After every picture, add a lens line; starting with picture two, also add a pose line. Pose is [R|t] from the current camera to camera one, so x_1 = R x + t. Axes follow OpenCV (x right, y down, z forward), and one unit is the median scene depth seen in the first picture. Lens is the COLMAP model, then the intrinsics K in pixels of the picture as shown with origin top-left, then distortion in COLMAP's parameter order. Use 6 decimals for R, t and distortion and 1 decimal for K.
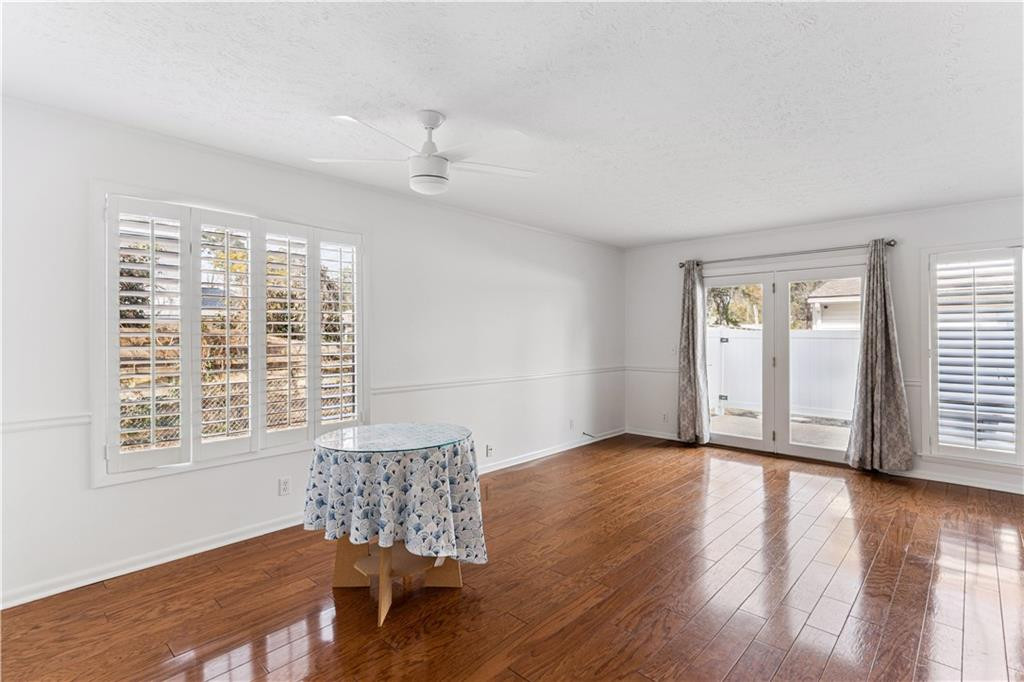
lens RADIAL K [[489.2, 0, 512.7], [0, 489.2, 334.9], [0, 0, 1]] dist [-0.000164, 0.000022]
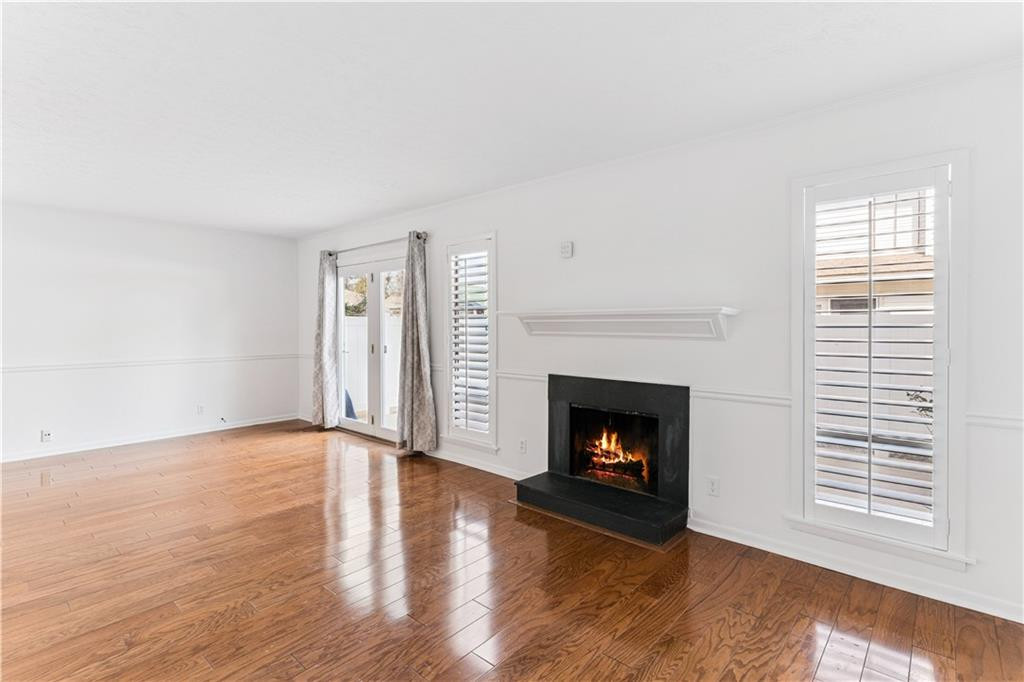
lens RADIAL K [[489.2, 0, 512.7], [0, 489.2, 334.9], [0, 0, 1]] dist [-0.000164, 0.000022]
pose [[0.999290, 0.009679, 0.036408, 0.931936], [-0.010127, 0.999875, 0.012138, 0.011627], [-0.036286, -0.012498, 0.999263, -0.062132]]
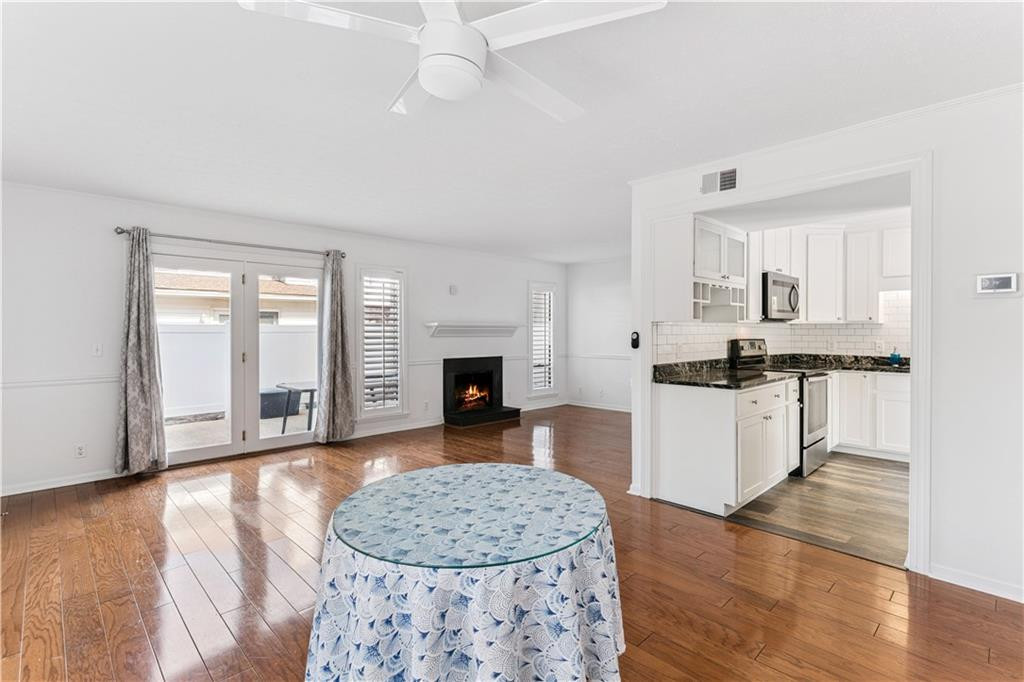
lens RADIAL K [[489.2, 0, 512.7], [0, 489.2, 334.9], [0, 0, 1]] dist [-0.000164, 0.000022]
pose [[0.044351, -0.010644, 0.998959, -0.452513], [-0.002119, 0.999940, 0.010749, 0.000788], [-0.999014, -0.002594, 0.044325, 0.517058]]
